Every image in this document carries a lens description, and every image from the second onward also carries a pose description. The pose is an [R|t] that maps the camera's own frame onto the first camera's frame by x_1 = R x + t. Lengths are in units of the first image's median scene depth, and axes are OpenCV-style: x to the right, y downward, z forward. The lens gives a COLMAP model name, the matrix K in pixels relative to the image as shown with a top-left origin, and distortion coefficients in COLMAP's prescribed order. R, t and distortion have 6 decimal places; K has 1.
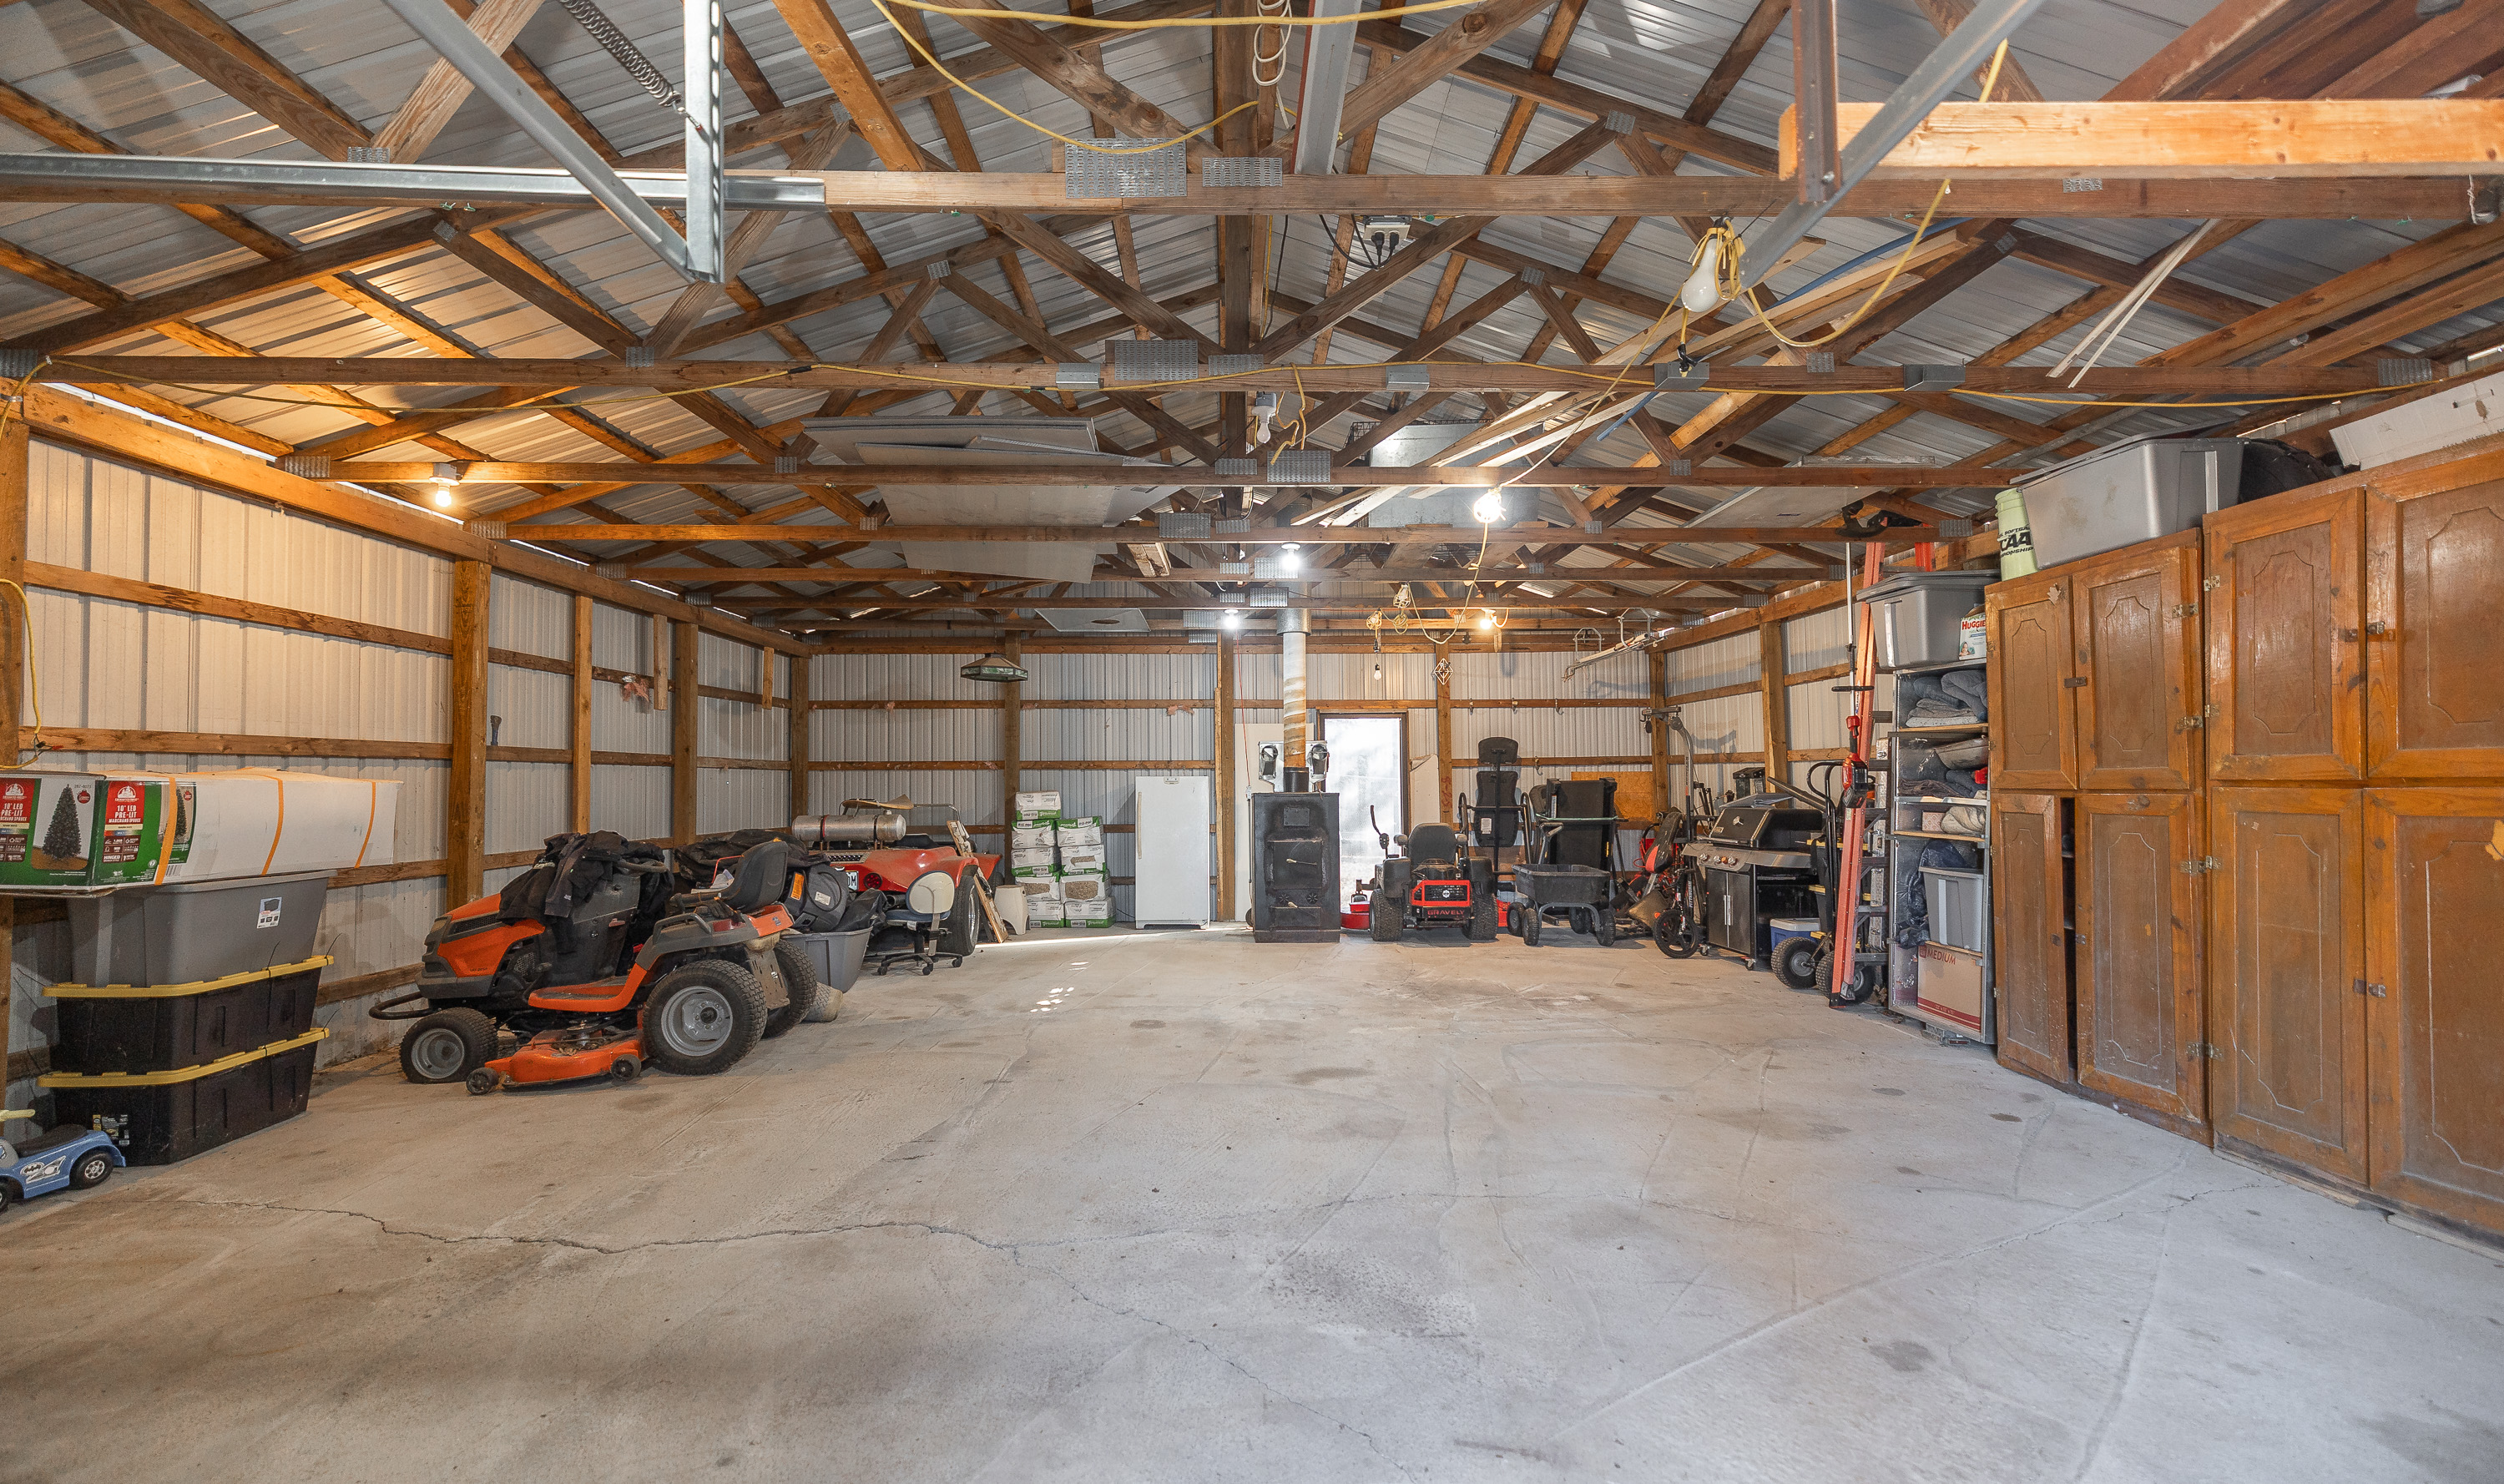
lens RADIAL K [[1061.6, 0, 1244.8], [0, 1061.6, 755.4], [0, 0, 1]] dist [0.001480, -0.000136]
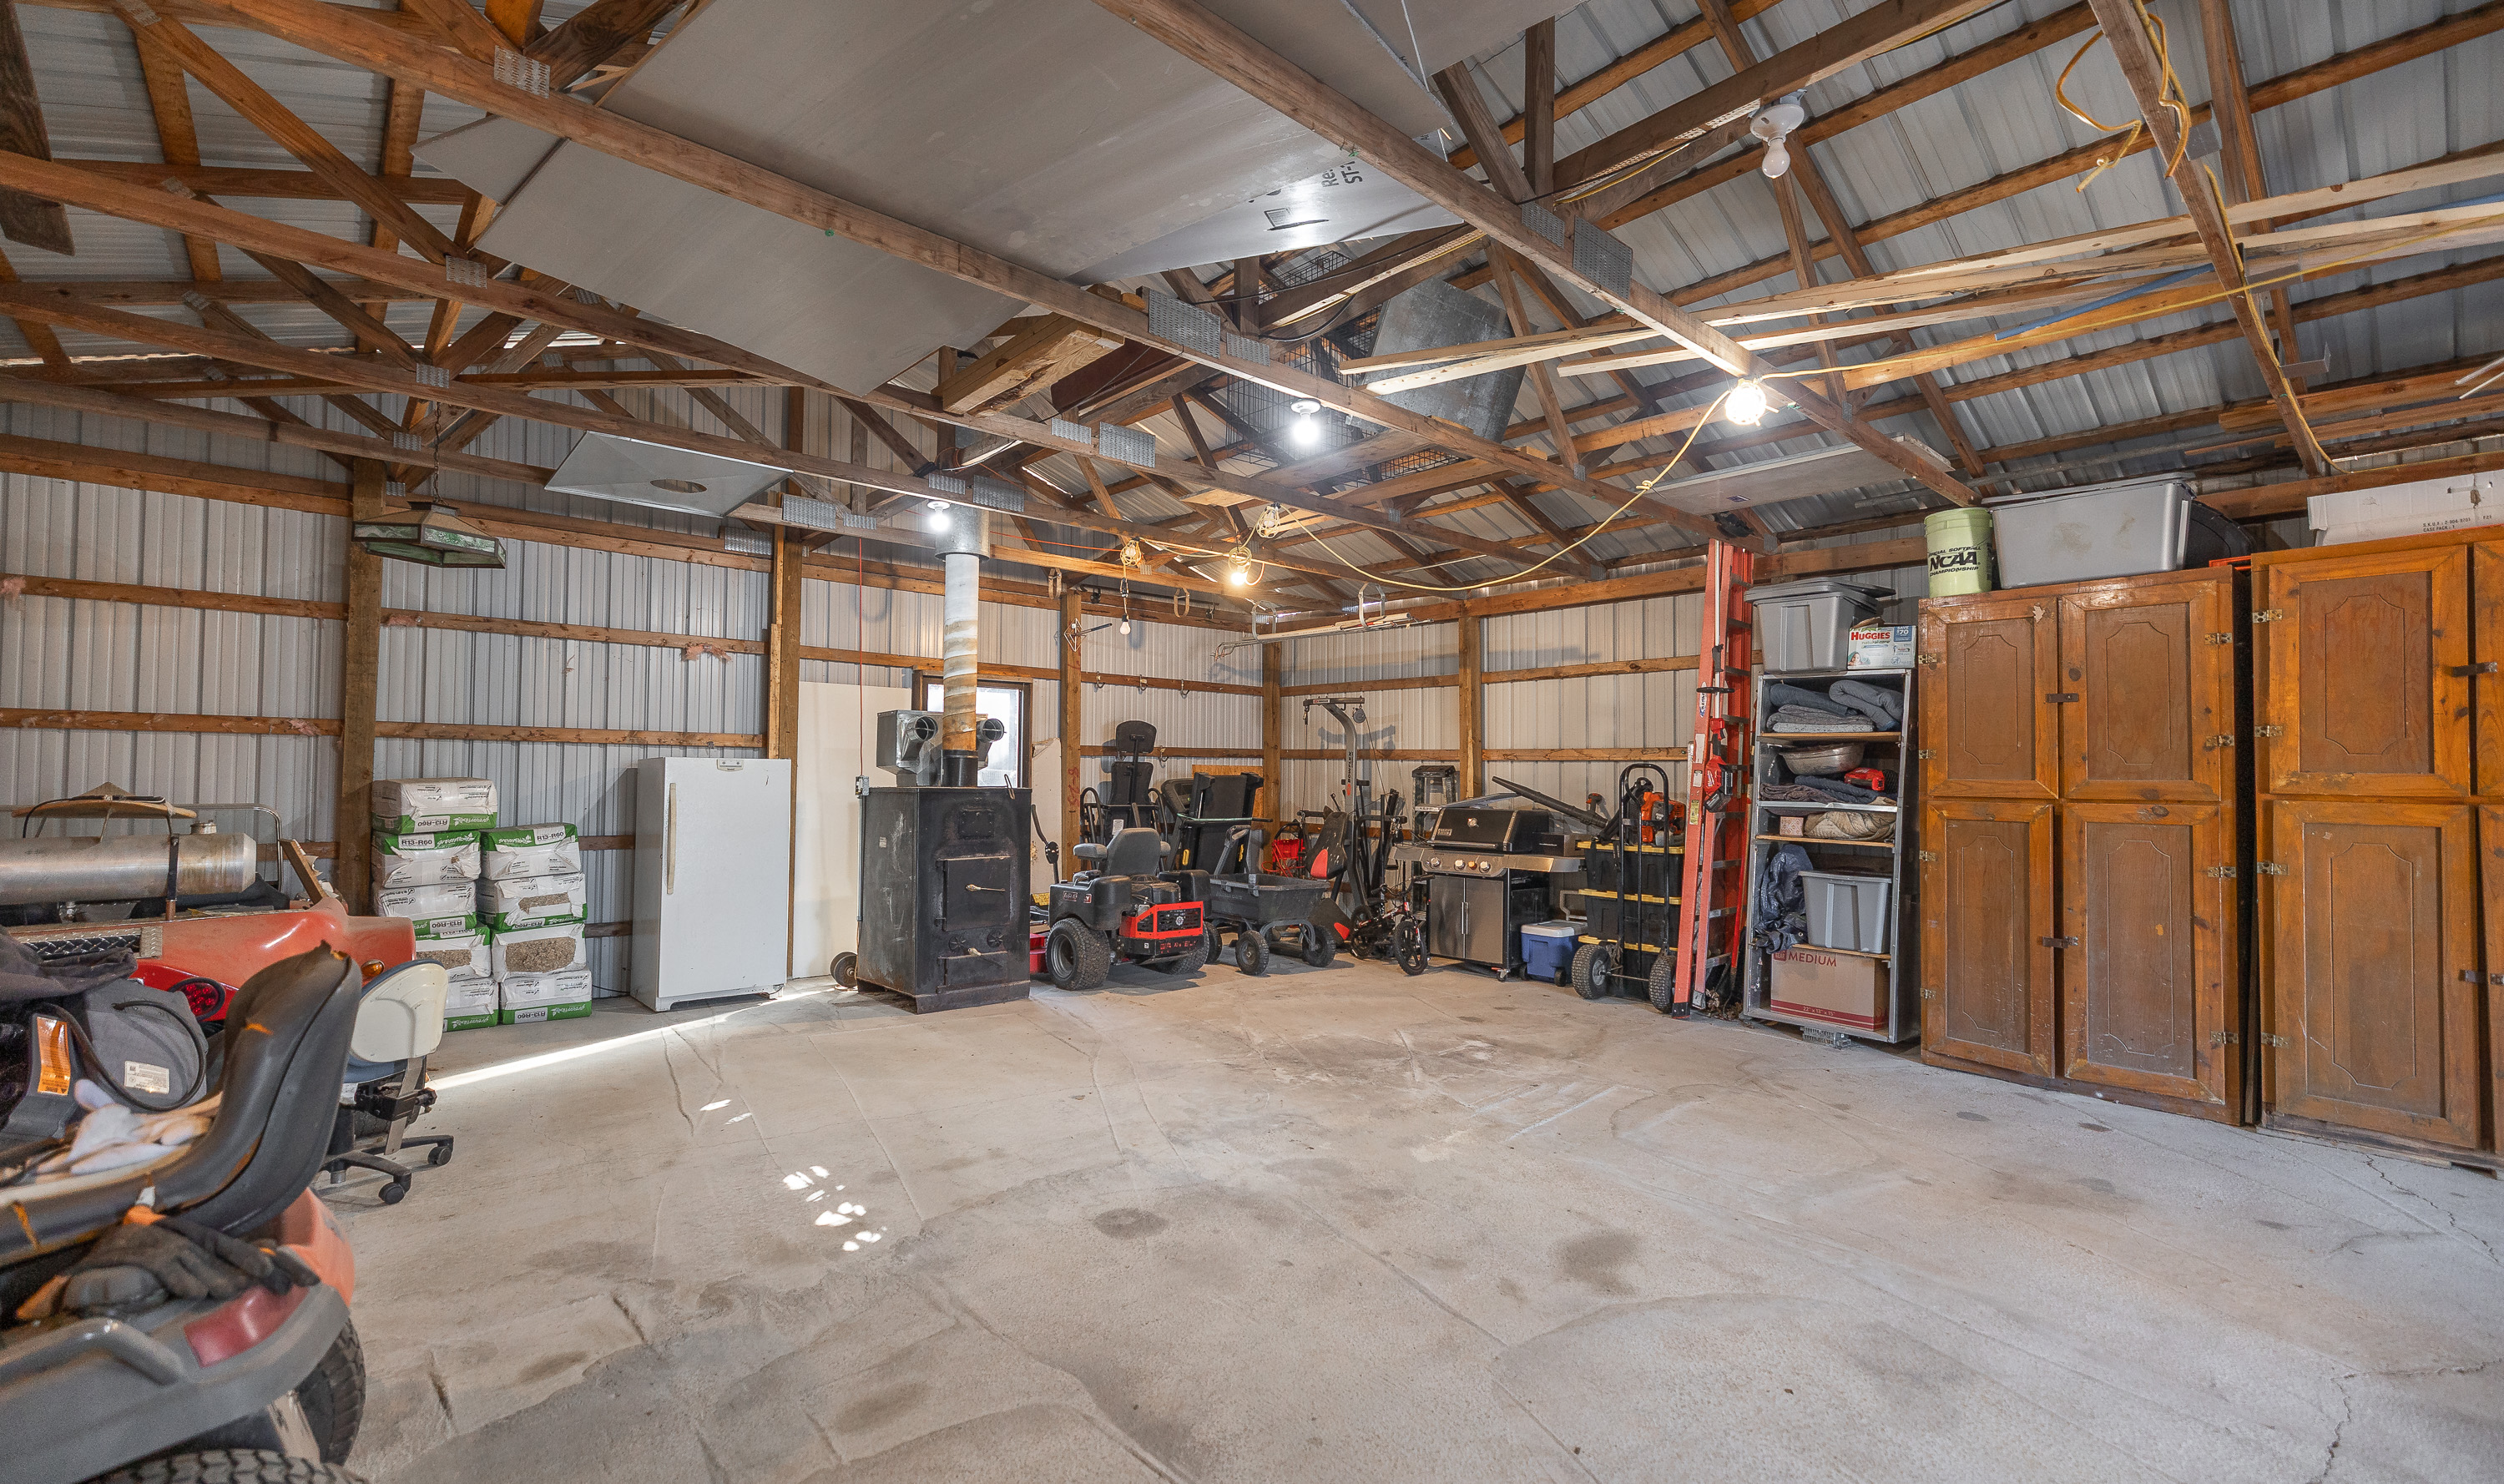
lens RADIAL K [[1061.6, 0, 1253.6], [0, 1061.6, 748.8], [0, 0, 1]] dist [0.001480, -0.000136]
pose [[0.761077, 0.031780, 0.647883, -0.291586], [-0.034746, 0.999362, -0.008204, 0.010629], [-0.647730, -0.016267, 0.761696, 0.402458]]
